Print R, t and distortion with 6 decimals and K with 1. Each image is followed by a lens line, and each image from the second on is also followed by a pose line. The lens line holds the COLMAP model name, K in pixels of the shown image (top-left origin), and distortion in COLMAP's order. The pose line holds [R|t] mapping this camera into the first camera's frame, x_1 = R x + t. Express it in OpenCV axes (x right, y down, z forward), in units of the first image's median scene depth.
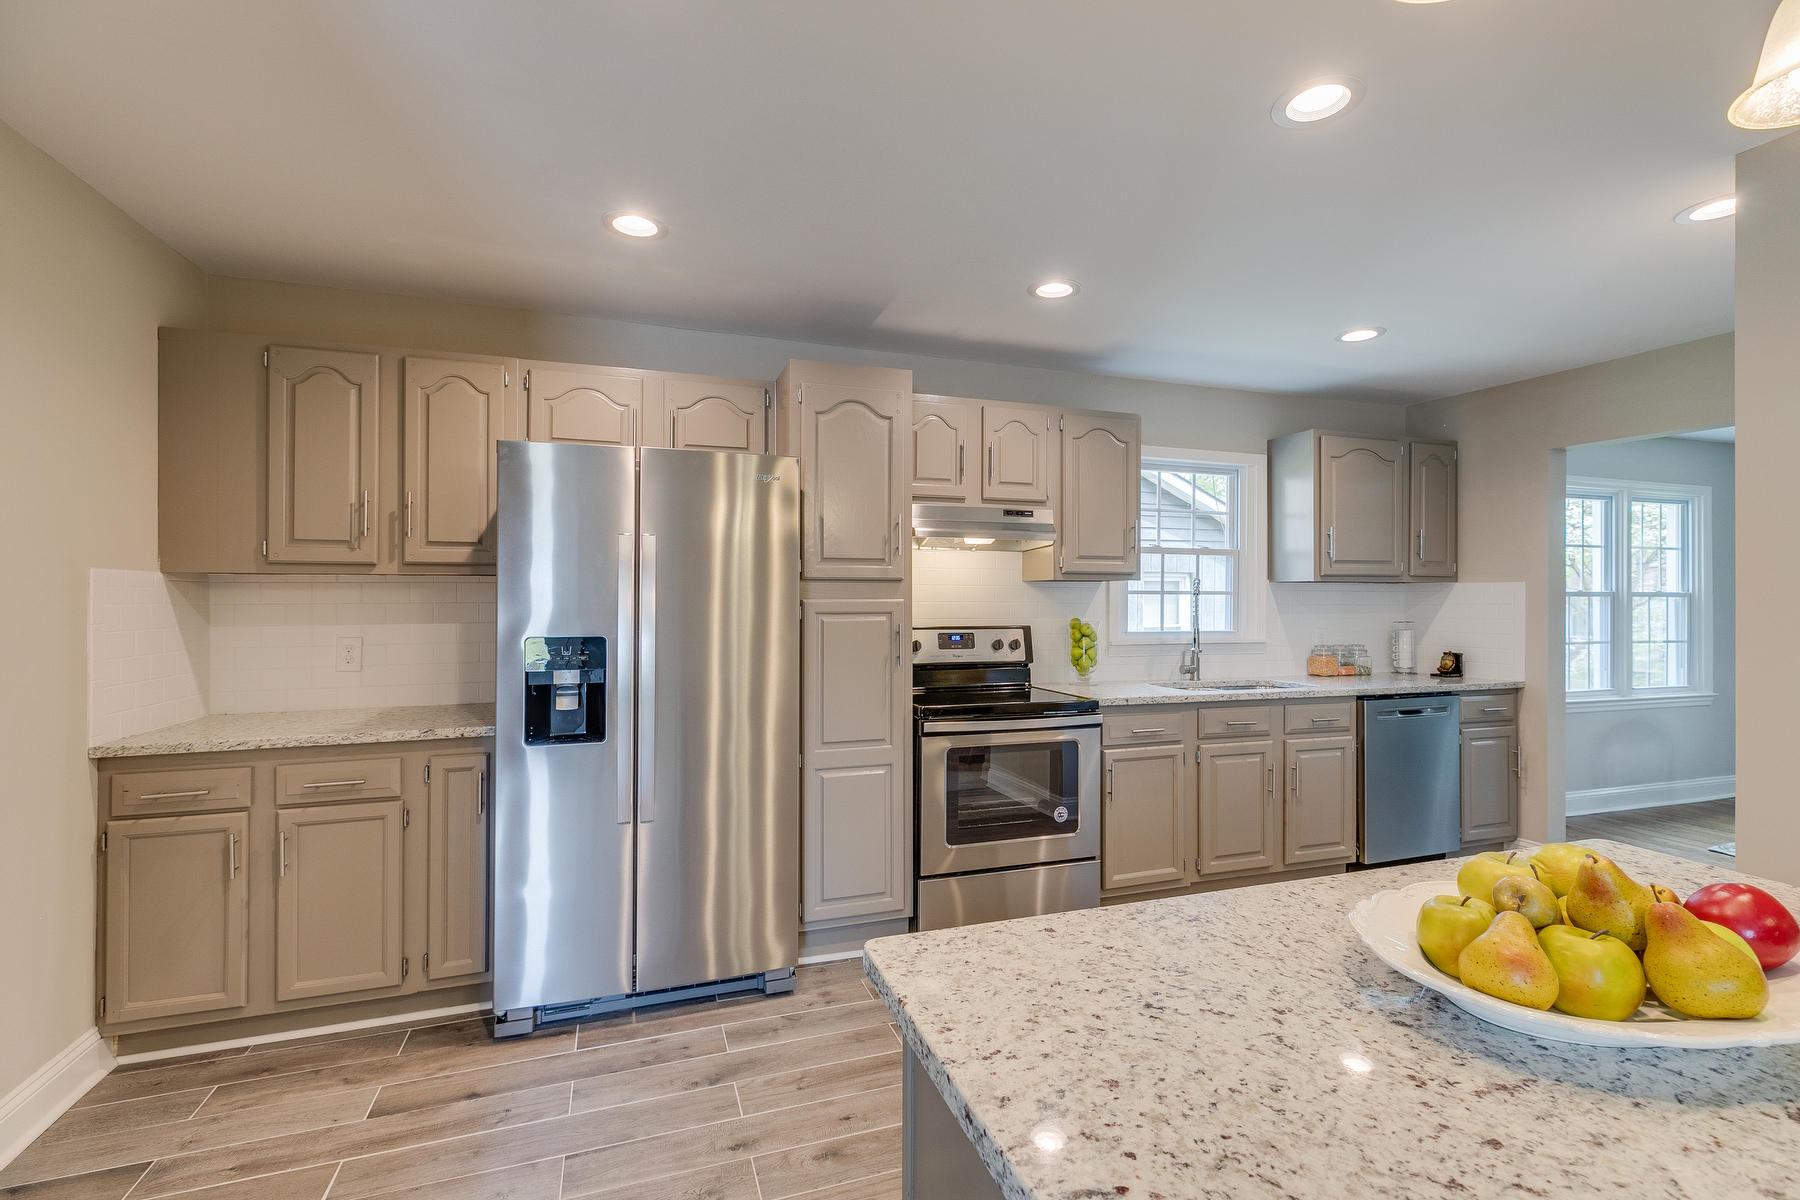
lens RADIAL K [[810.8, 0, 903.7], [0, 810.8, 598.3], [0, 0, 1]] dist [0.001222, 0.000080]
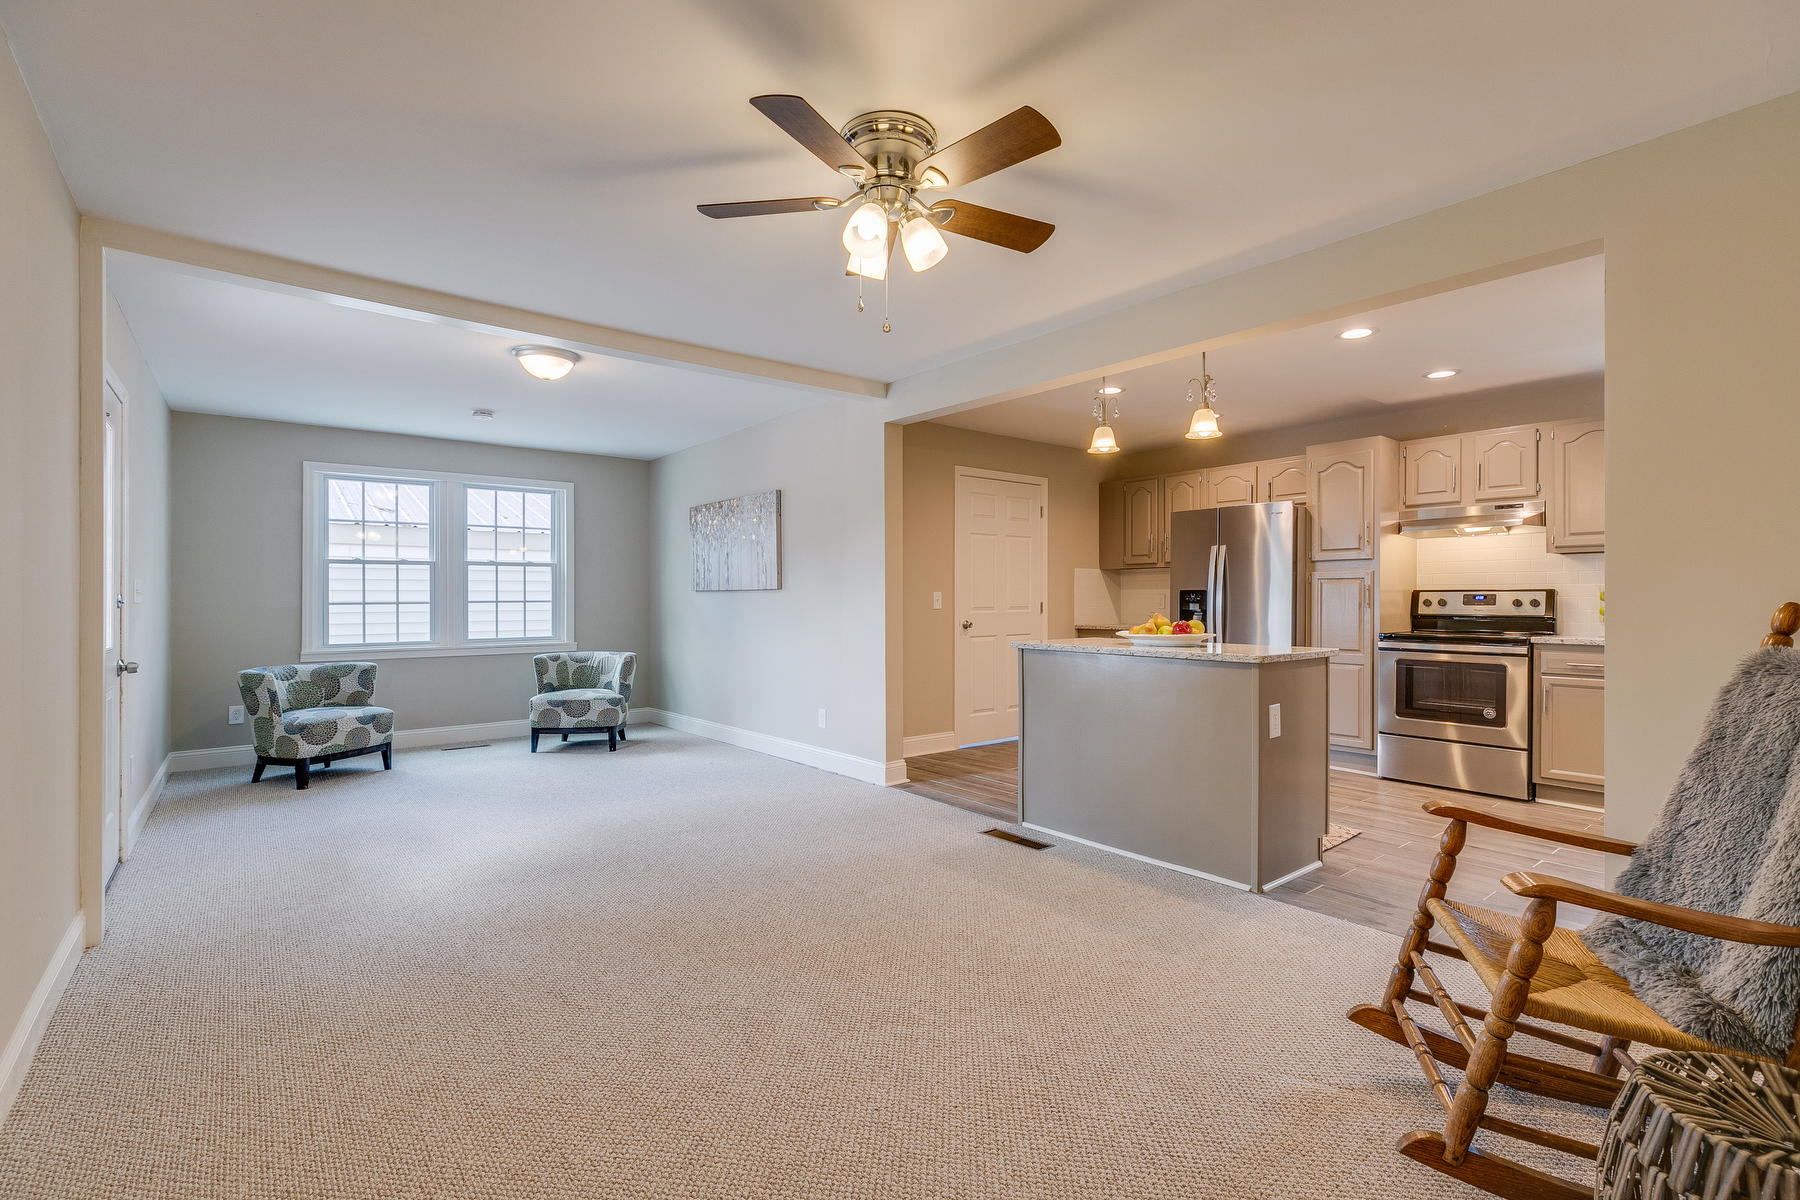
lens RADIAL K [[820.1, 0, 886.0], [0, 820.1, 598.7], [0, 0, 1]] dist [0.003790, 0.000356]
pose [[0.338226, -0.000867, -0.941064, 1.075639], [0.003505, 0.999994, 0.000338, 0.046920], [0.941058, -0.003413, 0.338227, -0.470897]]
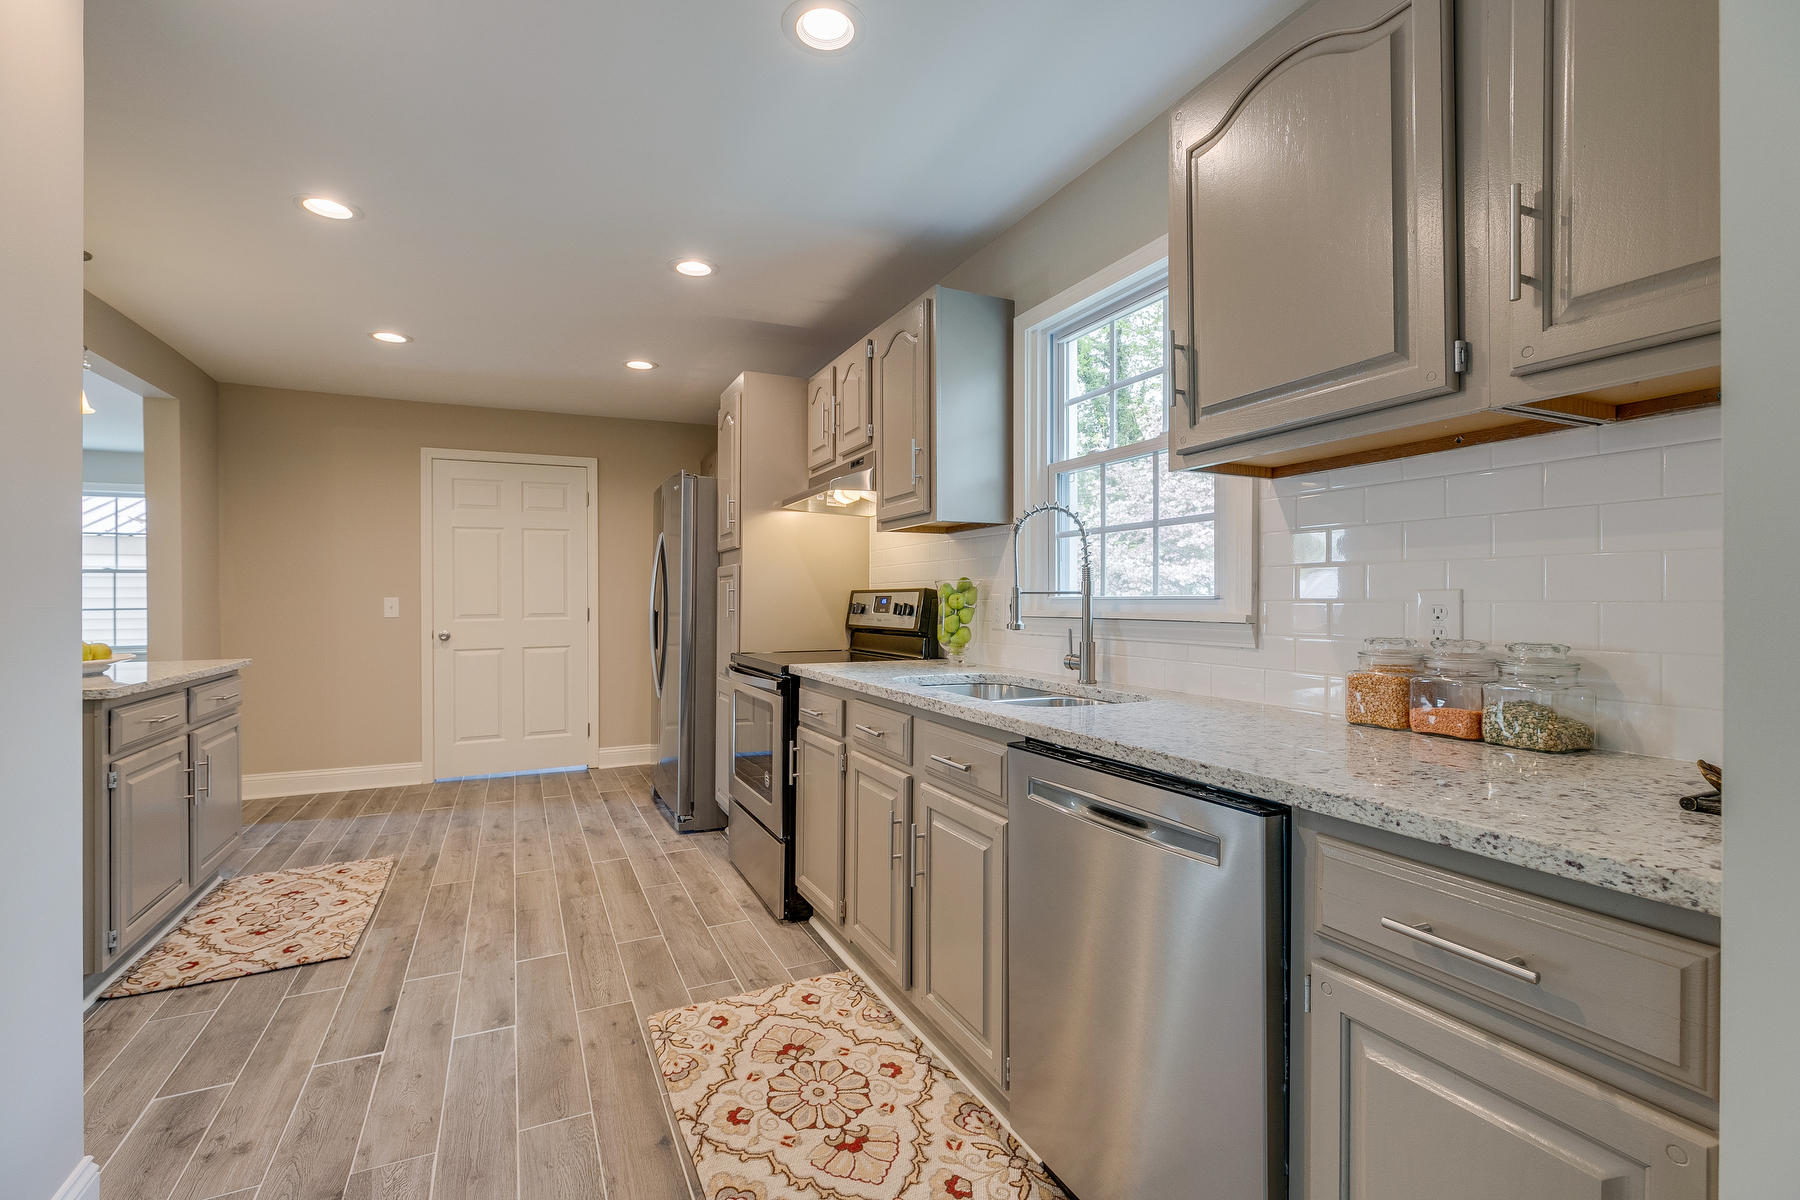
lens RADIAL K [[810.8, 0, 903.7], [0, 810.8, 598.3], [0, 0, 1]] dist [0.001222, 0.000080]
pose [[0.105621, -0.006377, -0.994386, 1.023383], [0.008053, 0.999952, -0.005558, 0.051085], [0.994374, -0.007421, 0.105667, 0.928894]]
